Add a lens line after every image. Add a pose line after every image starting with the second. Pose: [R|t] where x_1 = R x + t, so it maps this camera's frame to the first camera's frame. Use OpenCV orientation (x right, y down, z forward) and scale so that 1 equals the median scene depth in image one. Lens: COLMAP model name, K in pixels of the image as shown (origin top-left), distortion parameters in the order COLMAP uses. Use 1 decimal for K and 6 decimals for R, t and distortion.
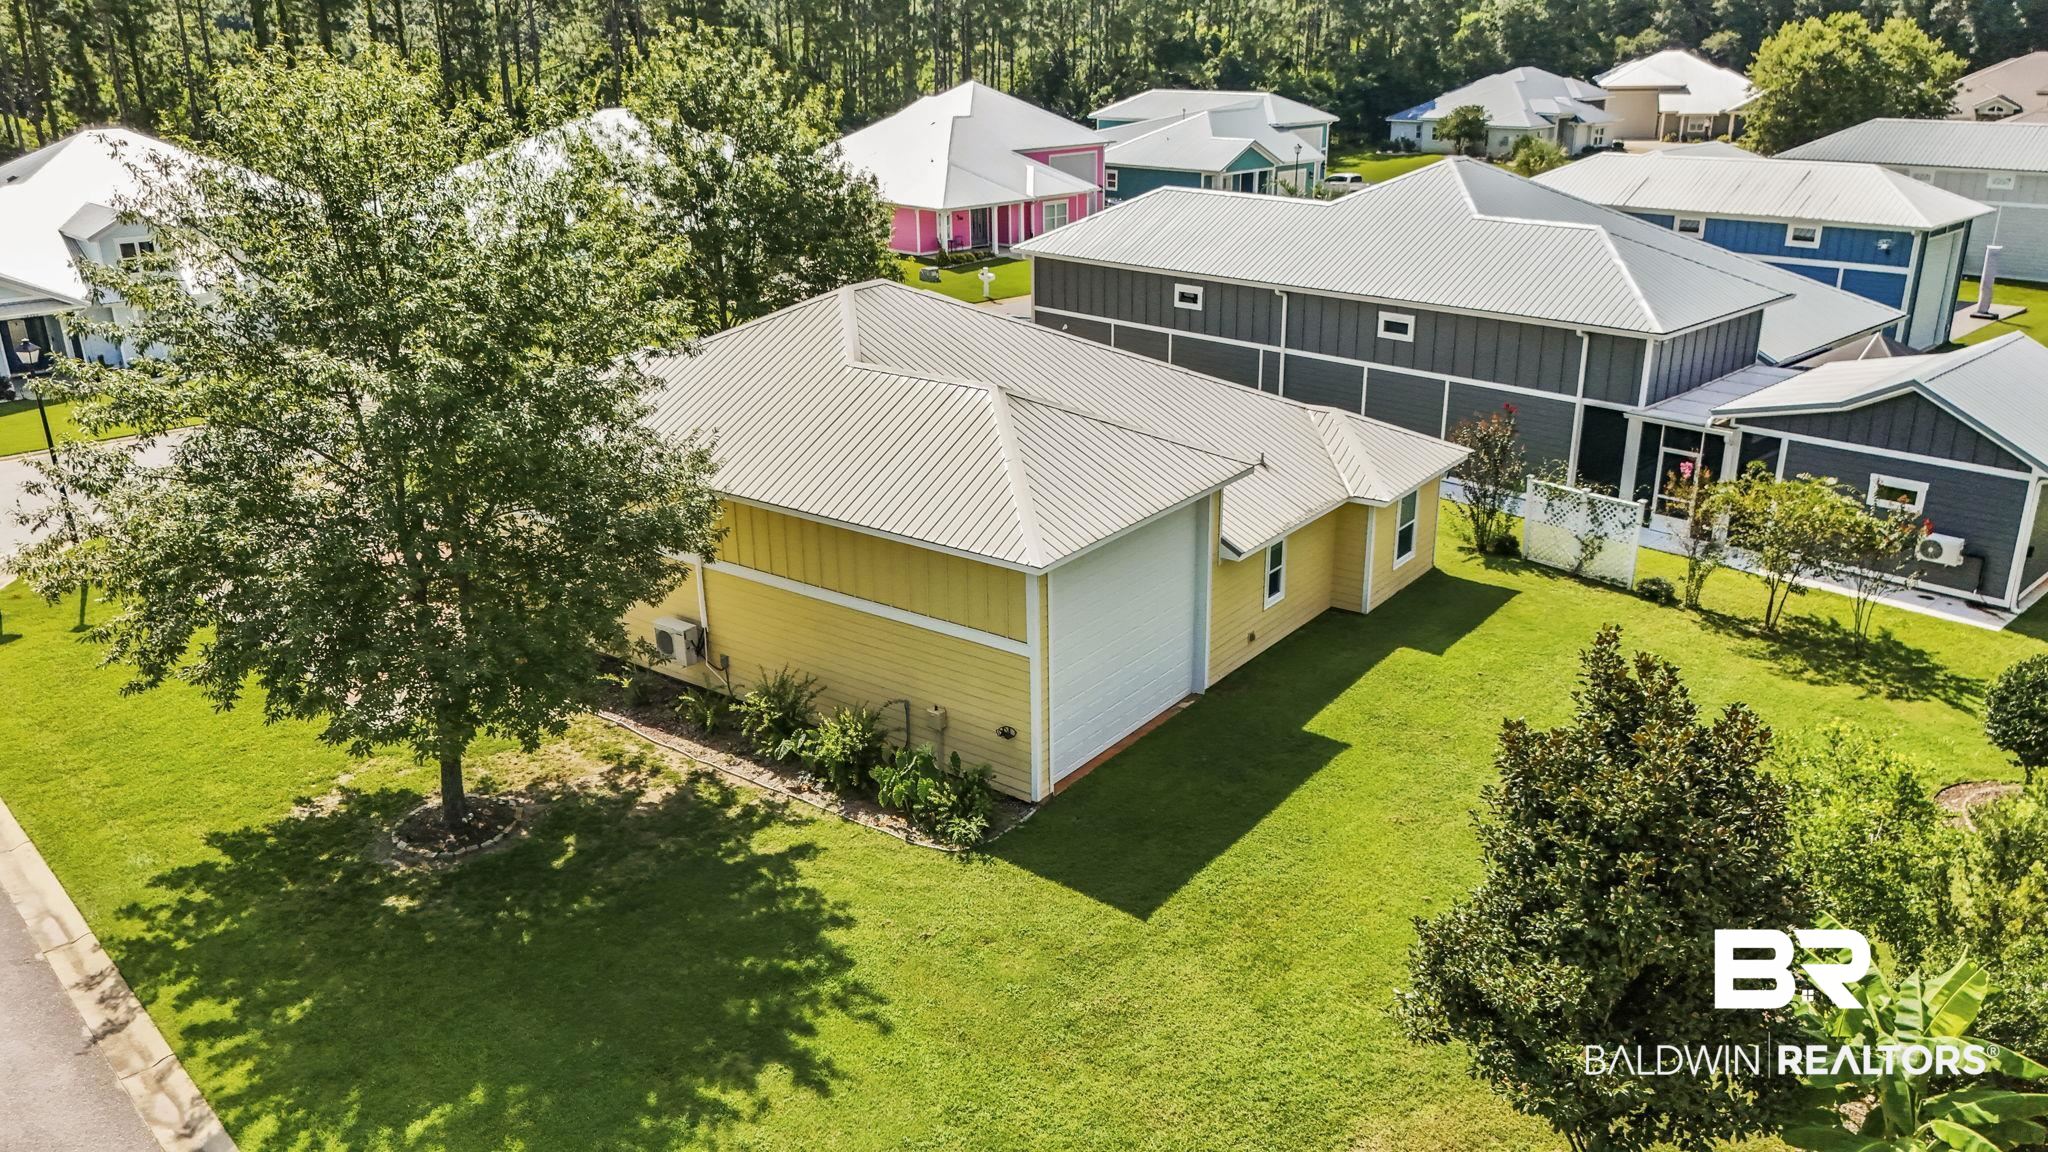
lens RADIAL K [[1498.0, 0, 1021.4], [0, 1498.0, 581.0], [0, 0, 1]] dist [0.058358, -0.061304]
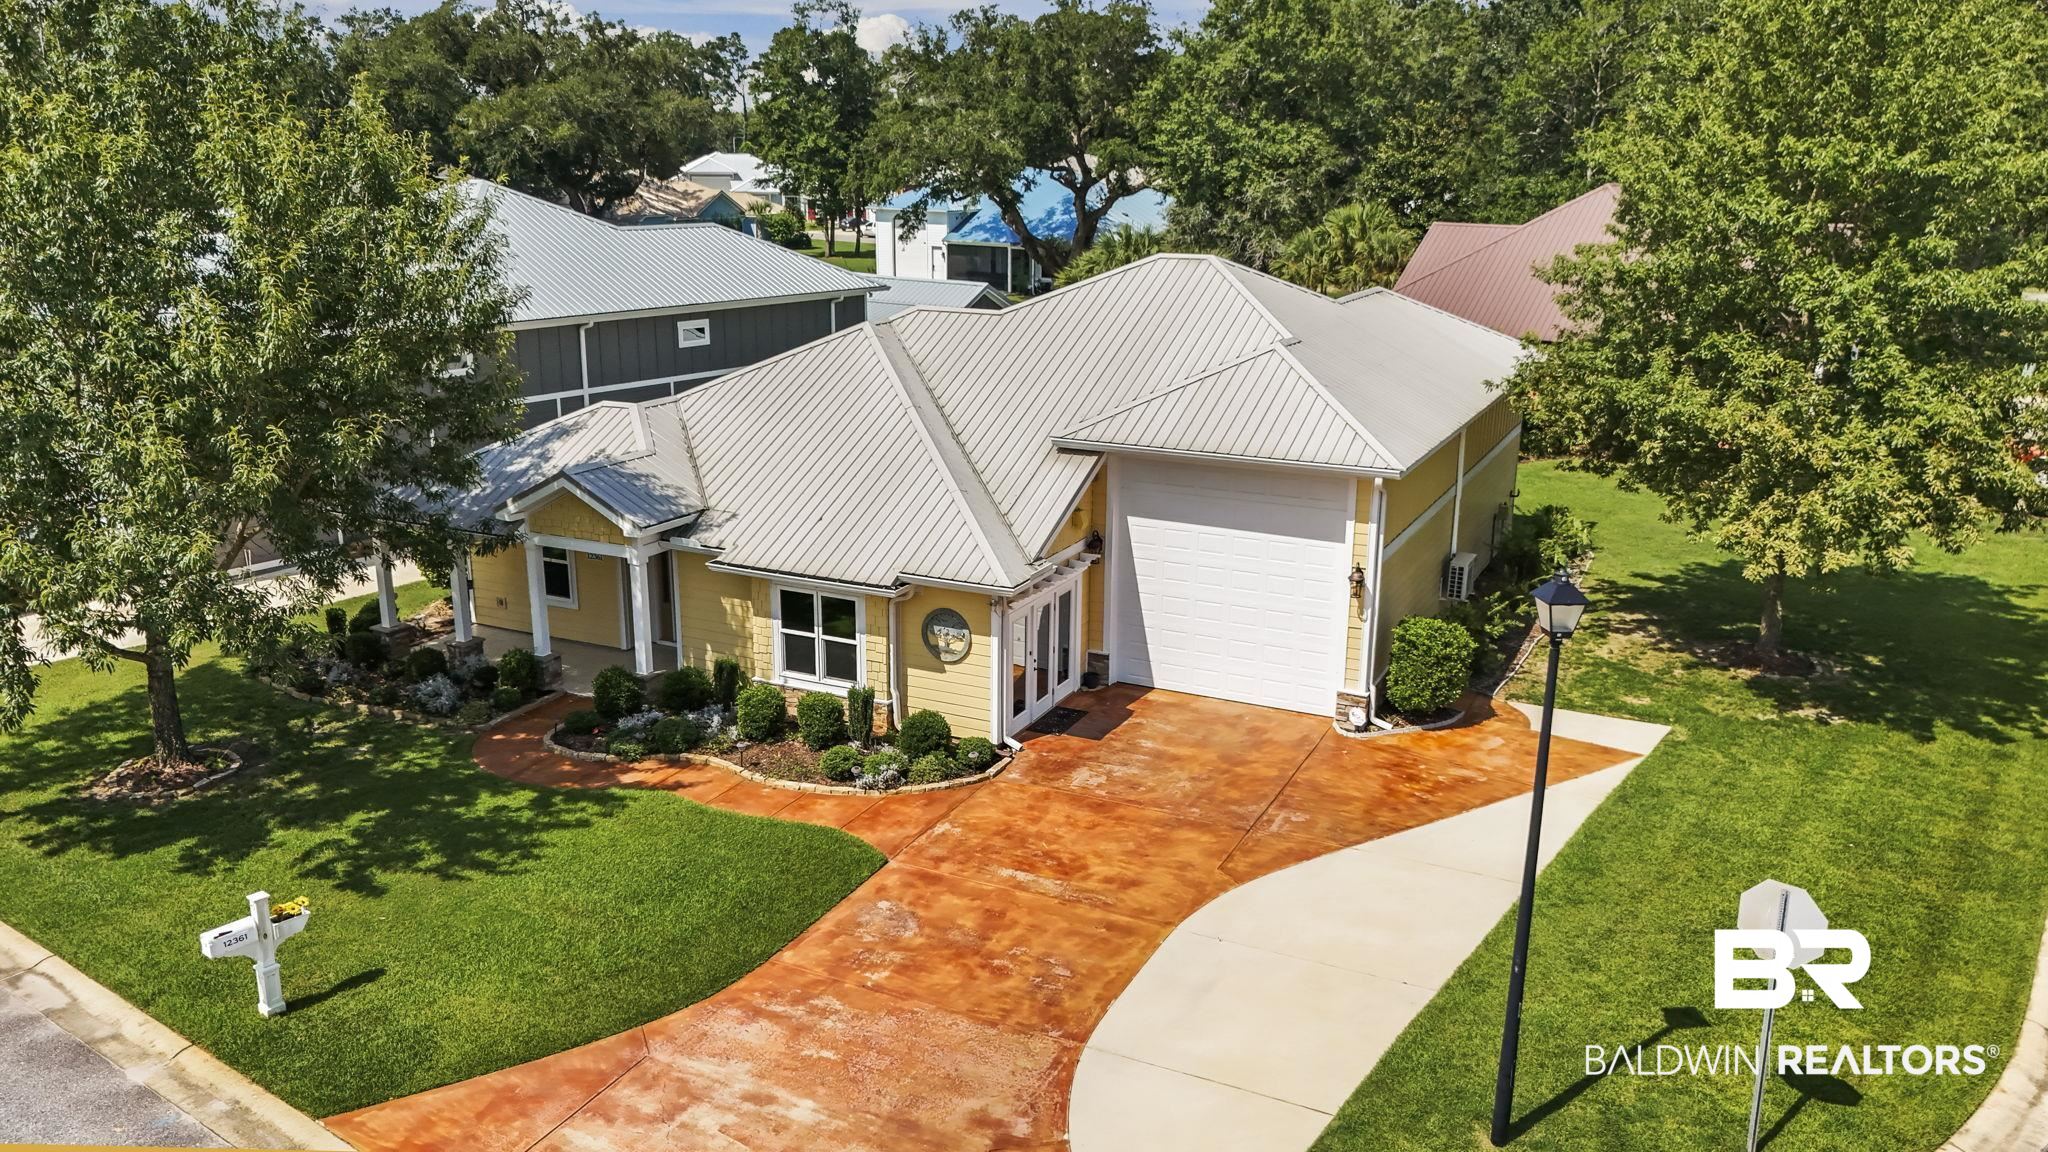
lens RADIAL K [[1545.7, 0, 1022.3], [0, 1545.7, 572.4], [0, 0, 1]] dist [0.030990, -0.006764]
pose [[-0.188368, -0.249502, 0.949877, -1.010696], [0.336450, 0.892270, 0.301091, -0.327876], [-0.922669, 0.376302, -0.084130, 1.173436]]
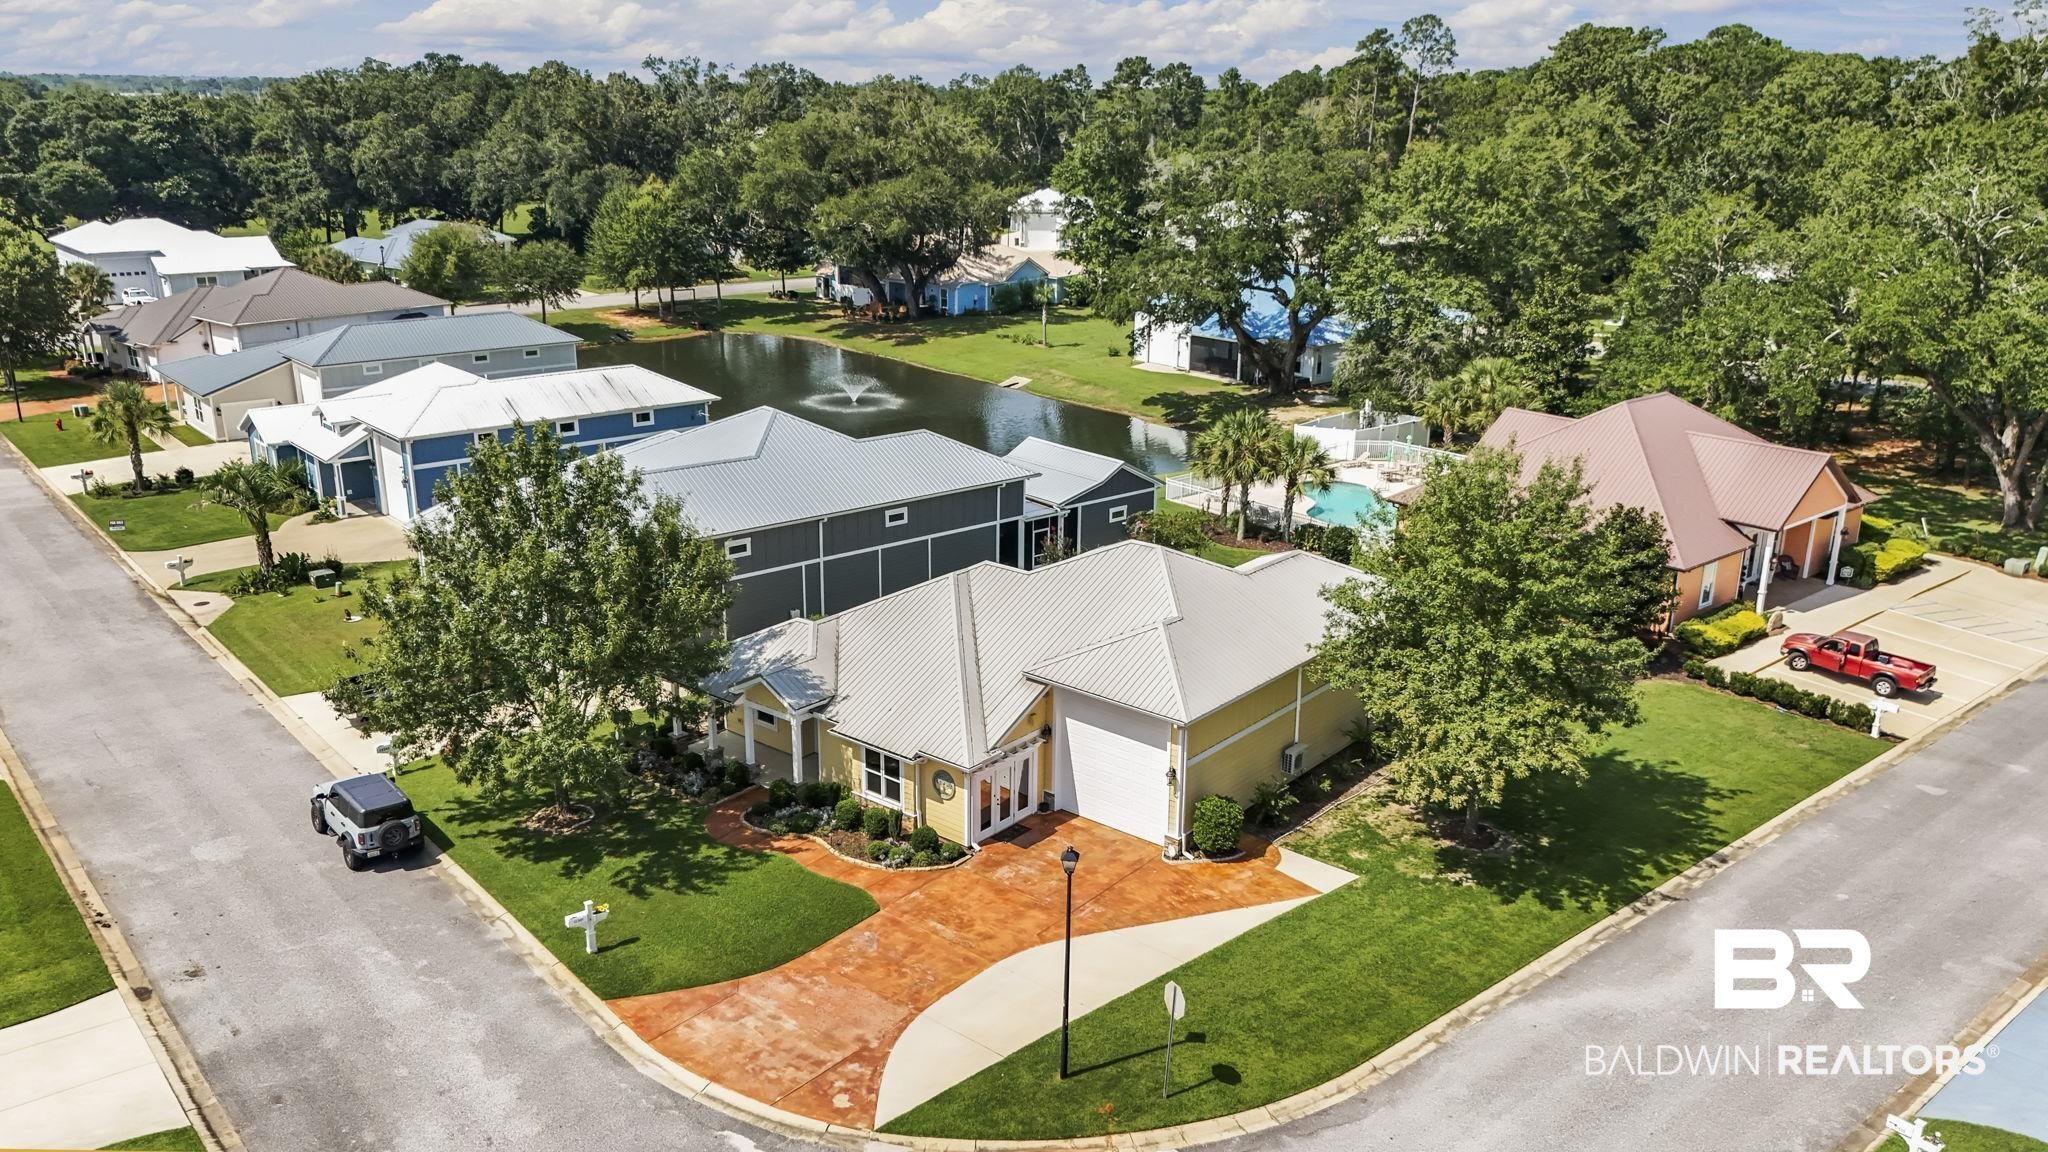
lens RADIAL K [[1526.1, 0, 1026.2], [0, 1526.1, 577.9], [0, 0, 1]] dist [0.067750, -0.082444]
pose [[0.045517, -0.287211, 0.956785, -1.544623], [0.337093, 0.906017, 0.255934, -0.577040], [-0.940370, 0.310876, 0.138055, 0.846313]]
